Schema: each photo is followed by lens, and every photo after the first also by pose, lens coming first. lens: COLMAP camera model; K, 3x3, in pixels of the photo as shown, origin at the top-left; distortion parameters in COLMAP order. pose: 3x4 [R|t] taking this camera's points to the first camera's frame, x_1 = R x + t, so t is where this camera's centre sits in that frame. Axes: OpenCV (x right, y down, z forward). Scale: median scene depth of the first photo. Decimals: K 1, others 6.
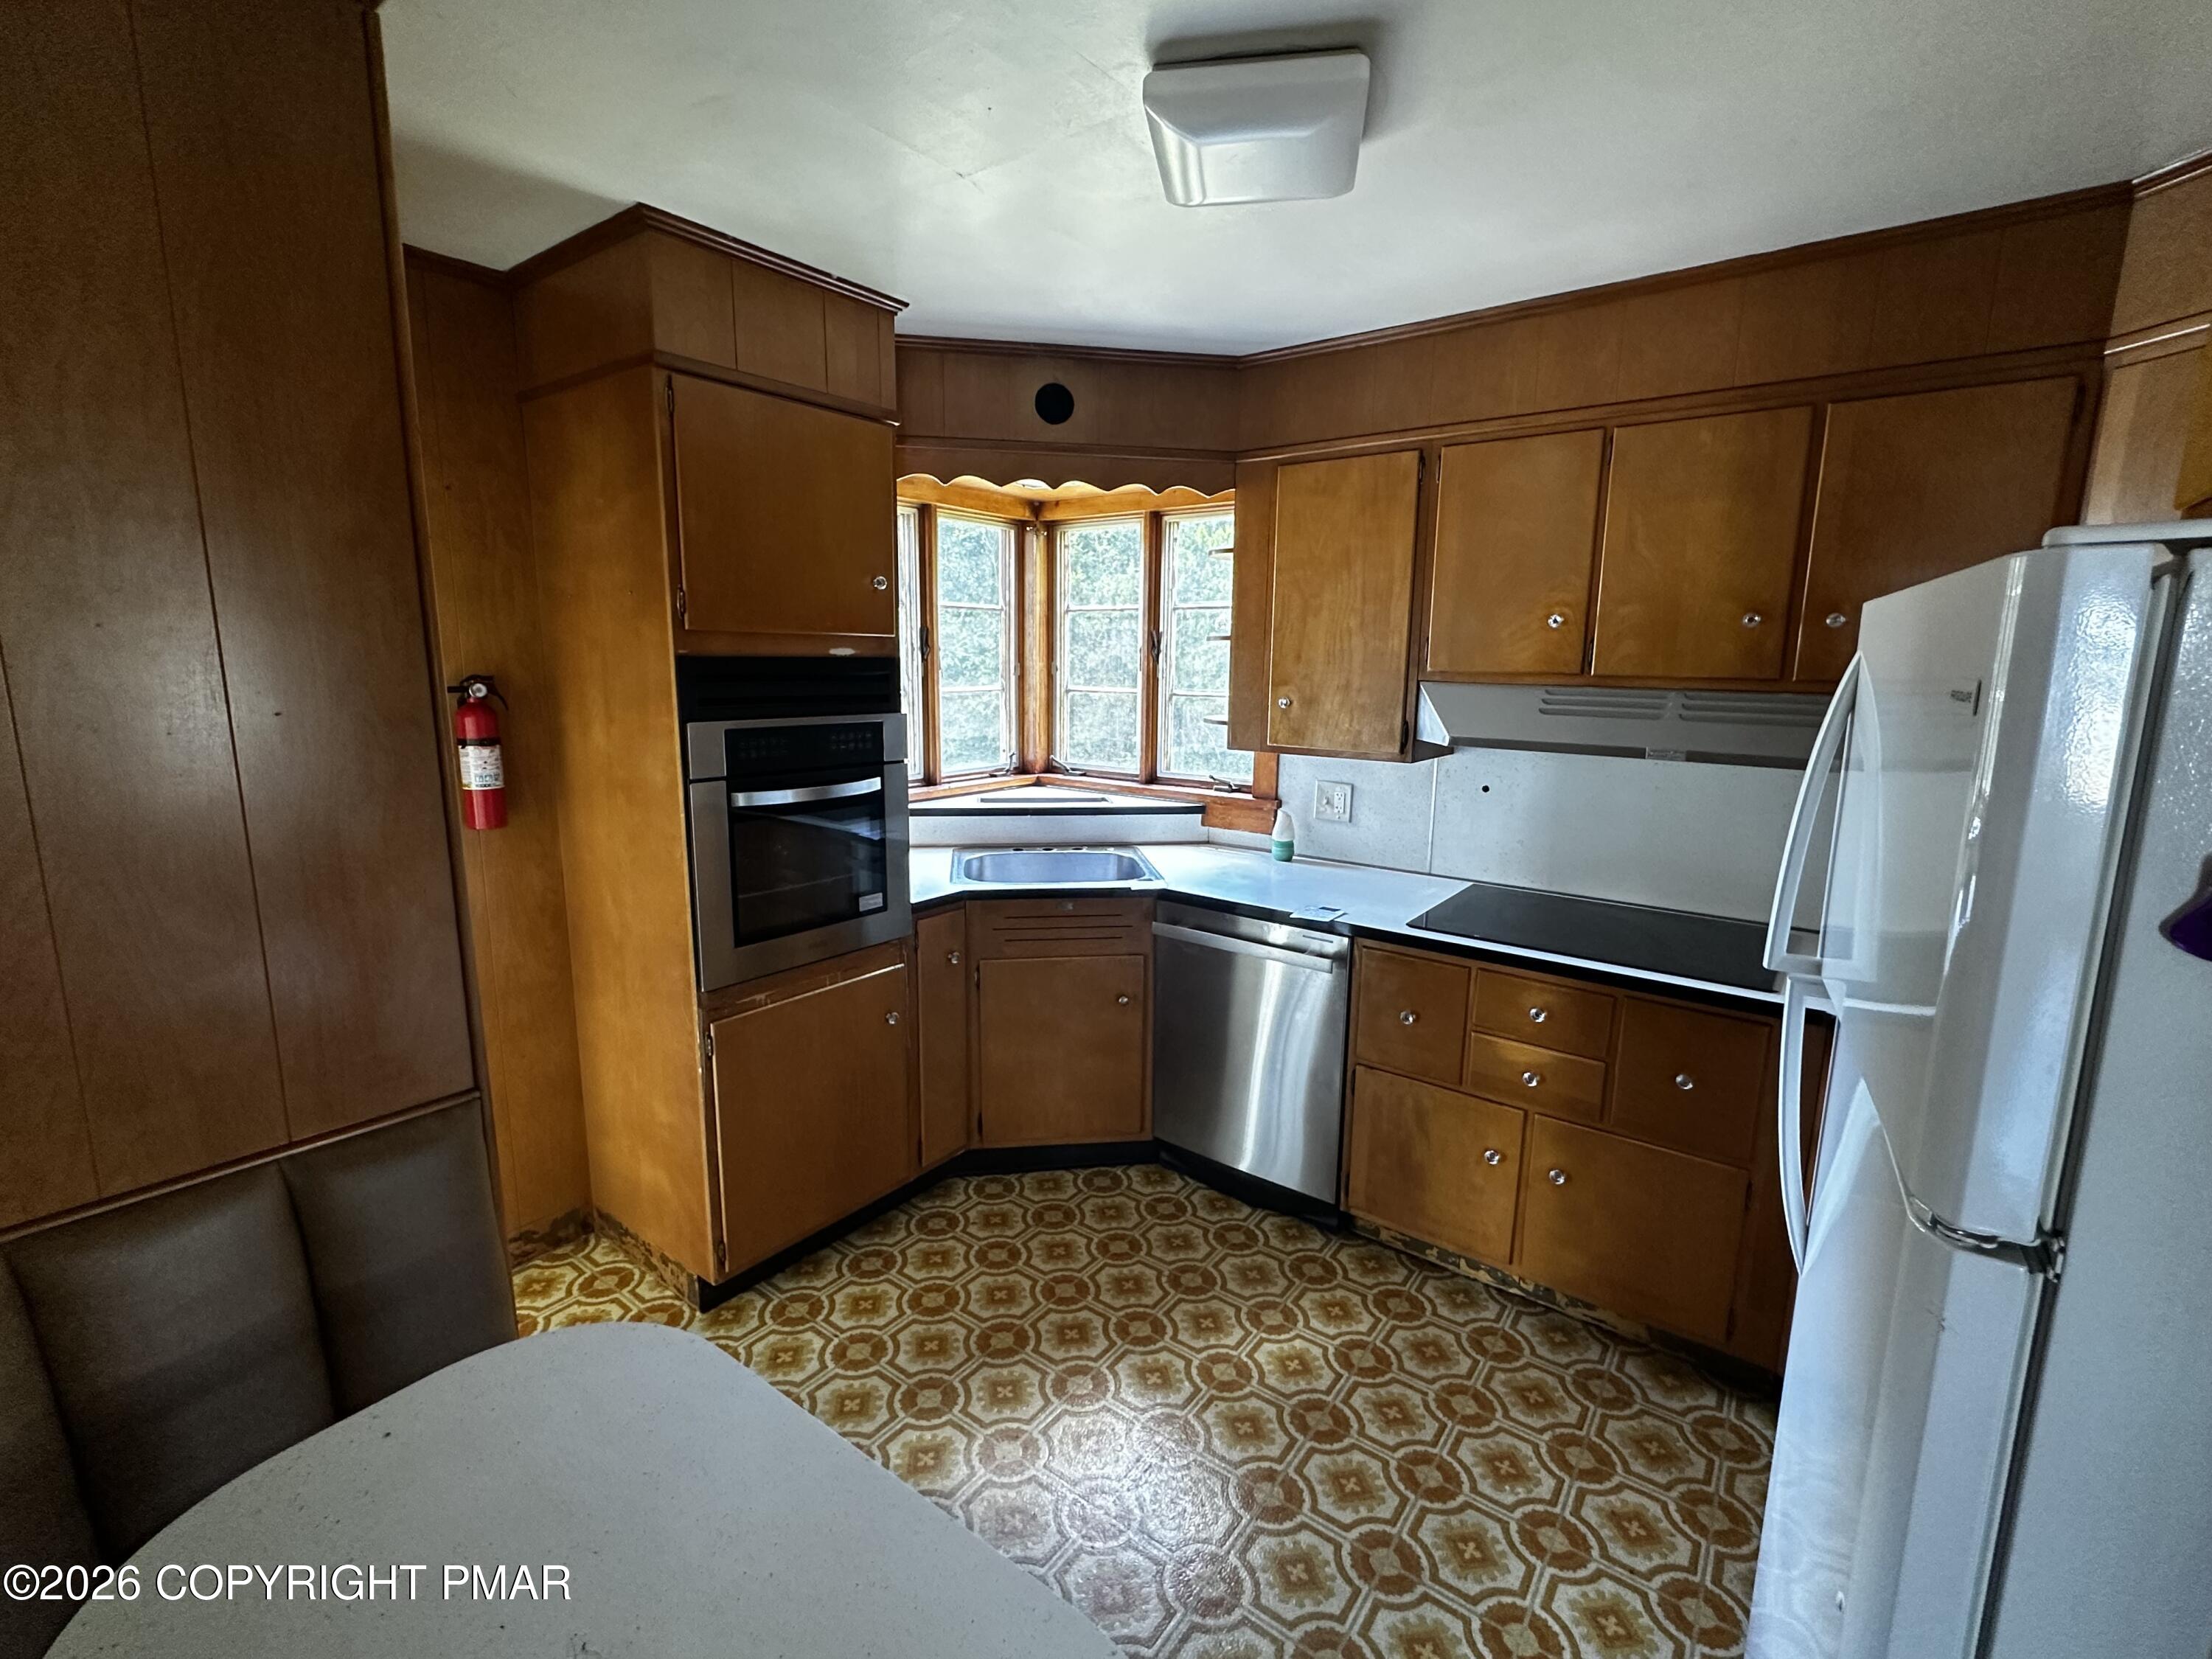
lens RADIAL K [[973.6, 0, 1107.9], [0, 973.6, 831.9], [0, 0, 1]] dist [-0.001521, -0.000895]
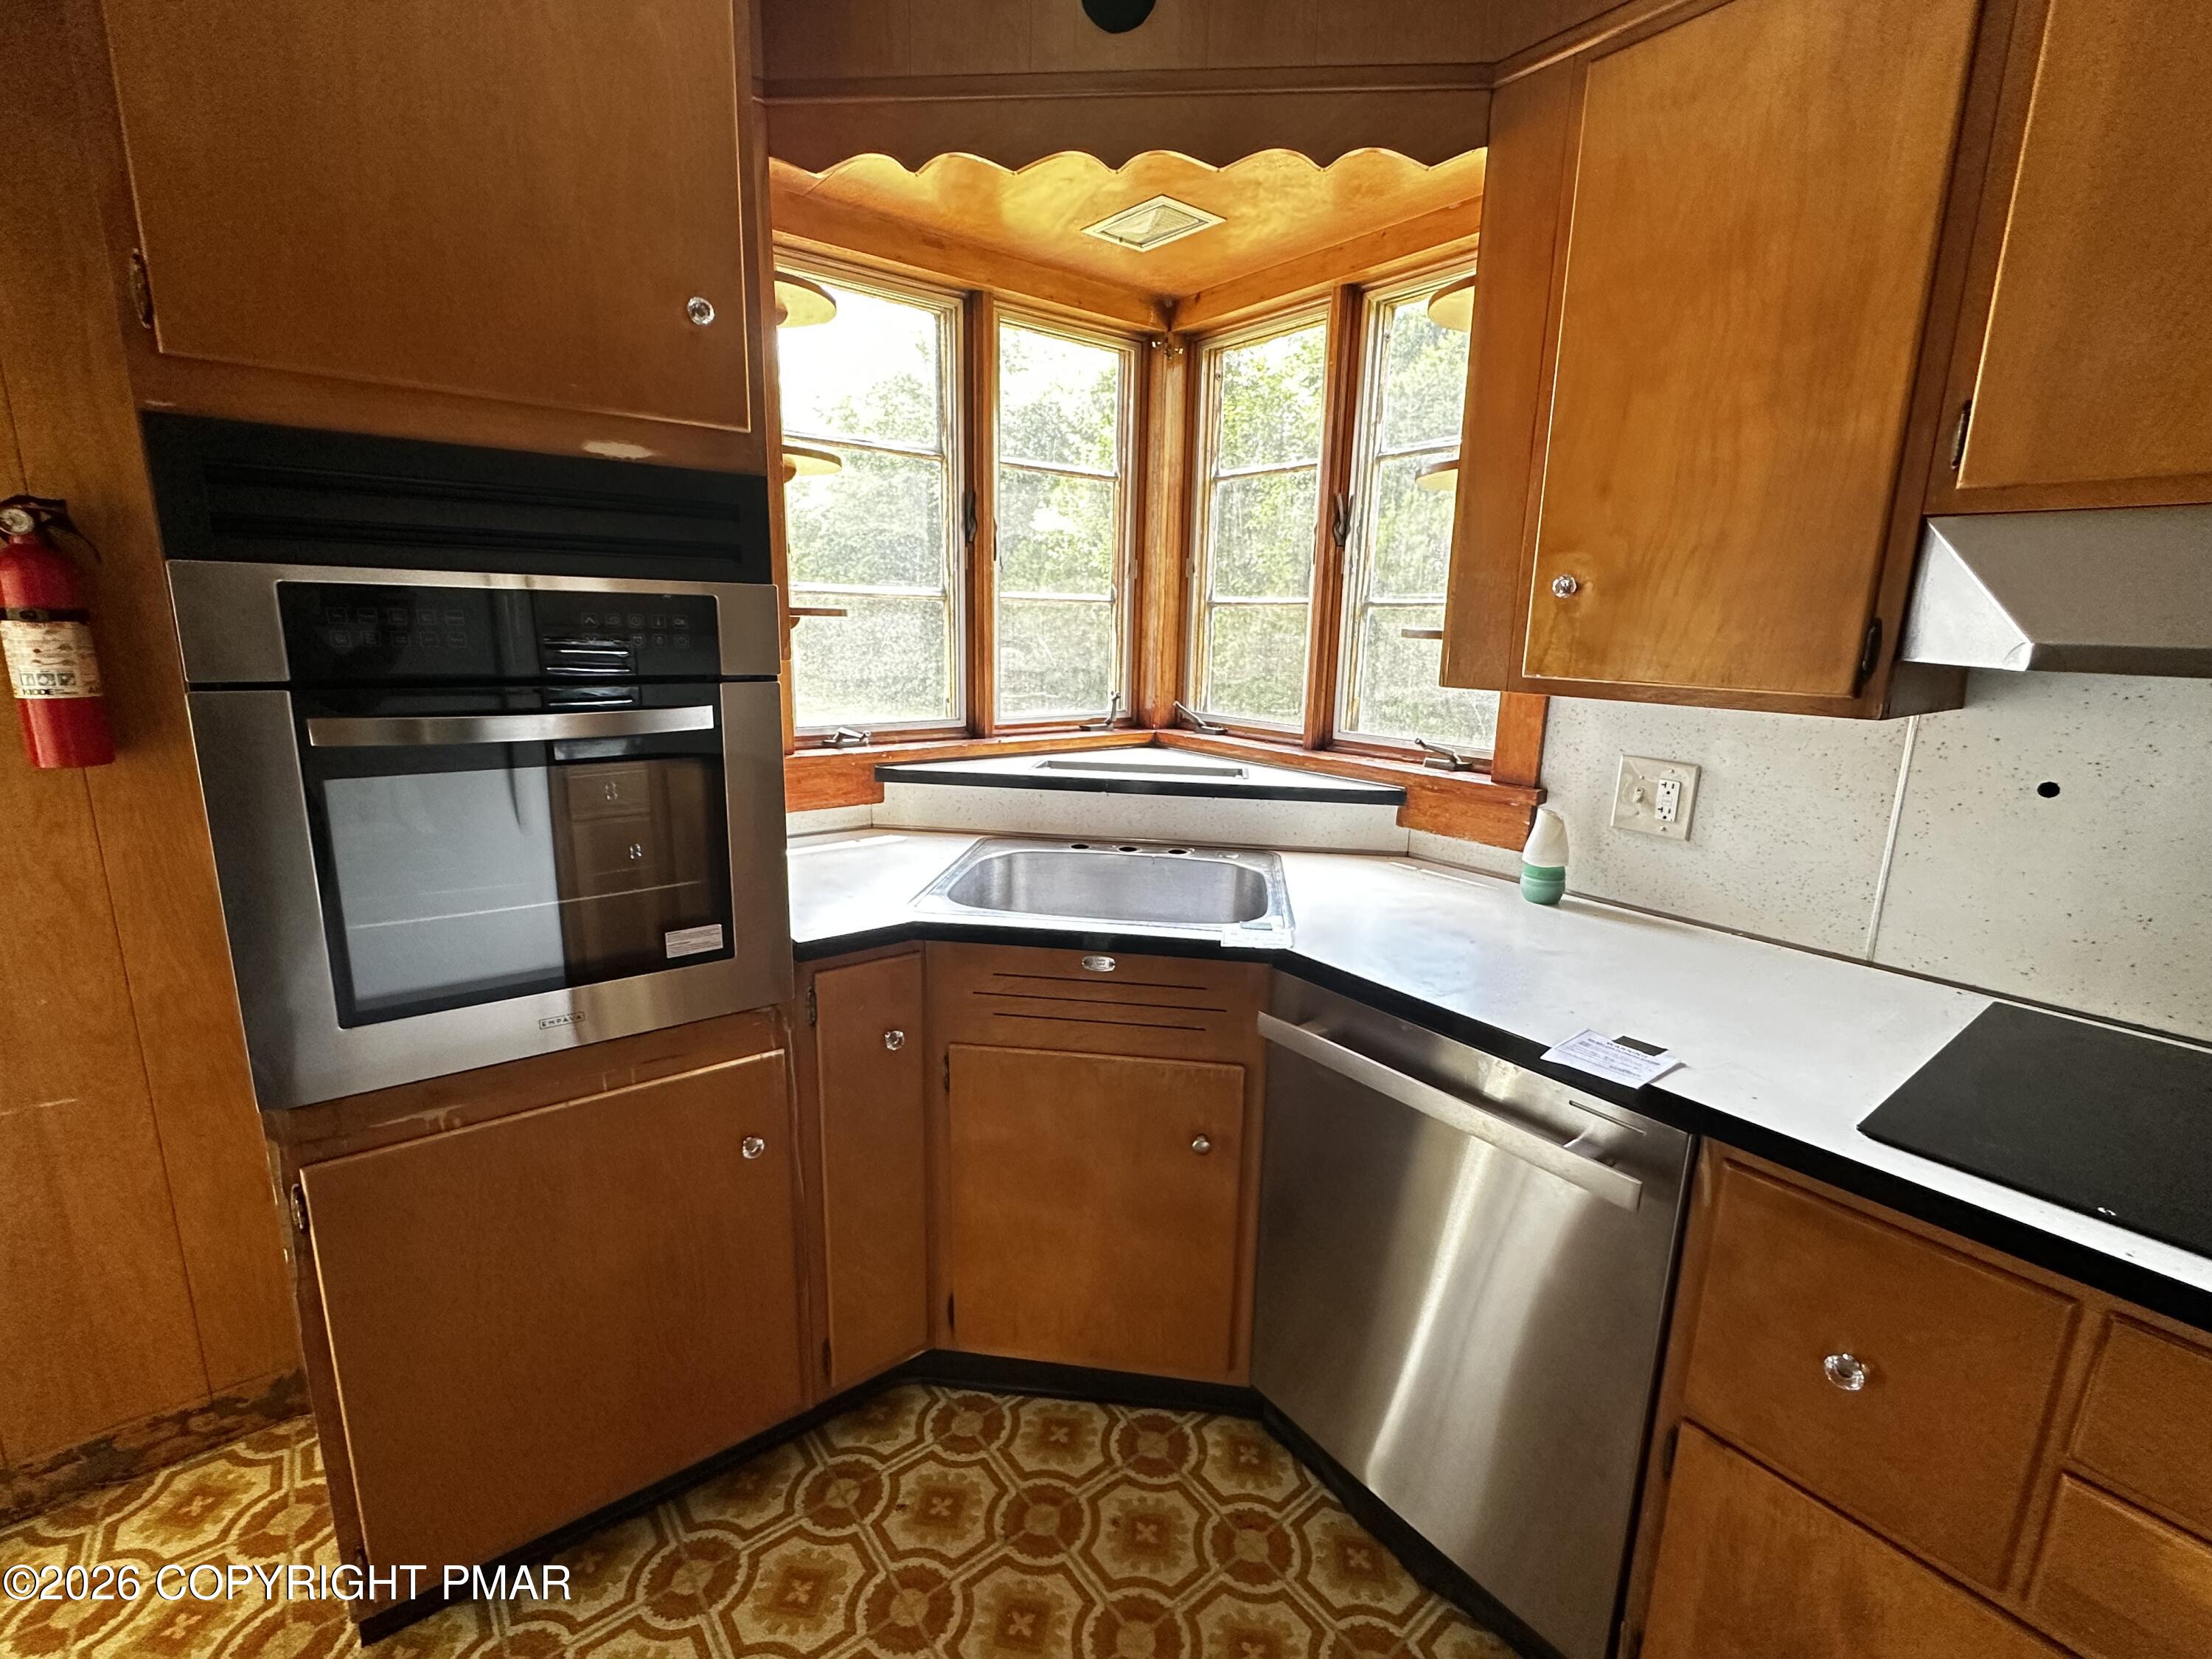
lens RADIAL K [[973.6, 0, 1107.9], [0, 973.6, 831.9], [0, 0, 1]] dist [-0.001521, -0.000895]
pose [[0.965801, 0.064633, -0.251099, 0.088494], [-0.056744, 0.997645, 0.038539, -0.017658], [0.252998, -0.022973, 0.967194, 0.458805]]
